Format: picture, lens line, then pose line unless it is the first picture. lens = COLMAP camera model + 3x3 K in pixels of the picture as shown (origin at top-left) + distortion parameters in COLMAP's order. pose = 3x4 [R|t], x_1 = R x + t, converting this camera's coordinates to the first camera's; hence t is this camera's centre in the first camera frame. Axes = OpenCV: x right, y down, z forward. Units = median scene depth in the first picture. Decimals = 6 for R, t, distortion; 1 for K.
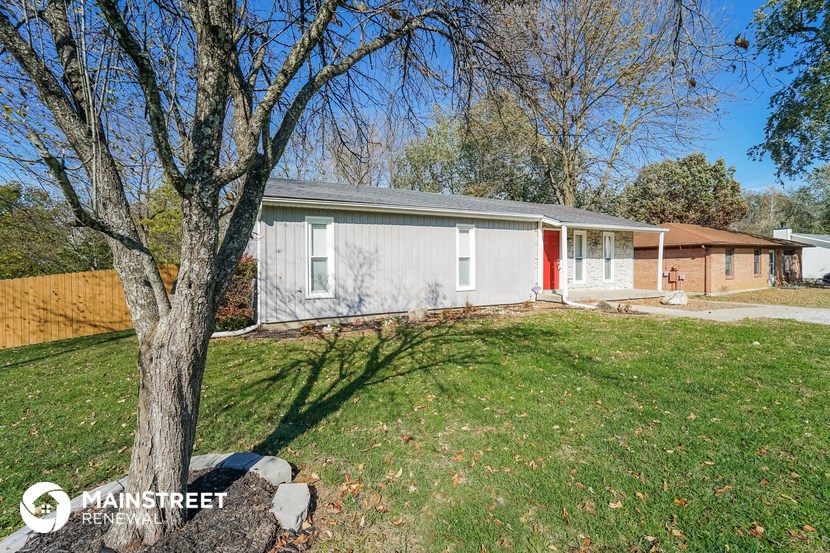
lens RADIAL K [[353.3, 0, 412.2], [0, 353.3, 275.4], [0, 0, 1]] dist [-0.002553, -0.000174]
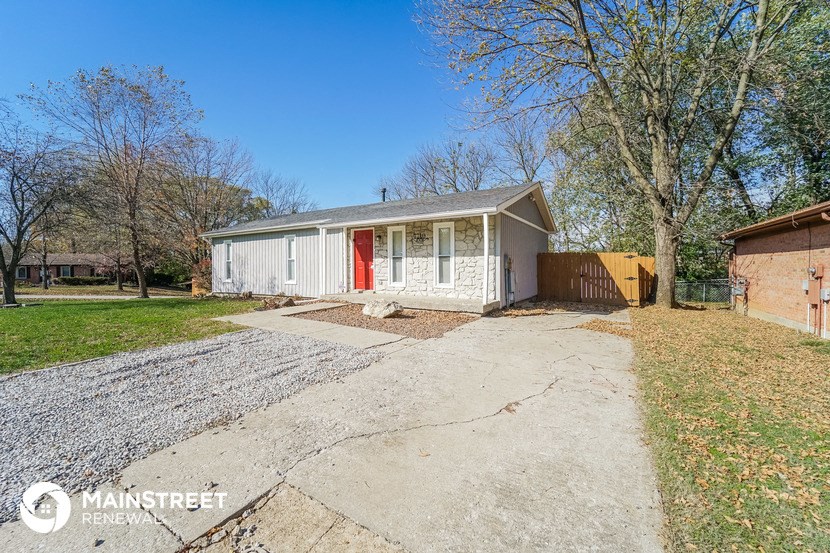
lens RADIAL K [[353.3, 0, 413.6], [0, 353.3, 277.3], [0, 0, 1]] dist [-0.002553, -0.000174]
pose [[0.509324, 0.034322, -0.859890, 1.529166], [-0.016902, 0.999411, 0.029880, -0.030997], [0.860409, -0.000684, 0.509604, 0.711743]]
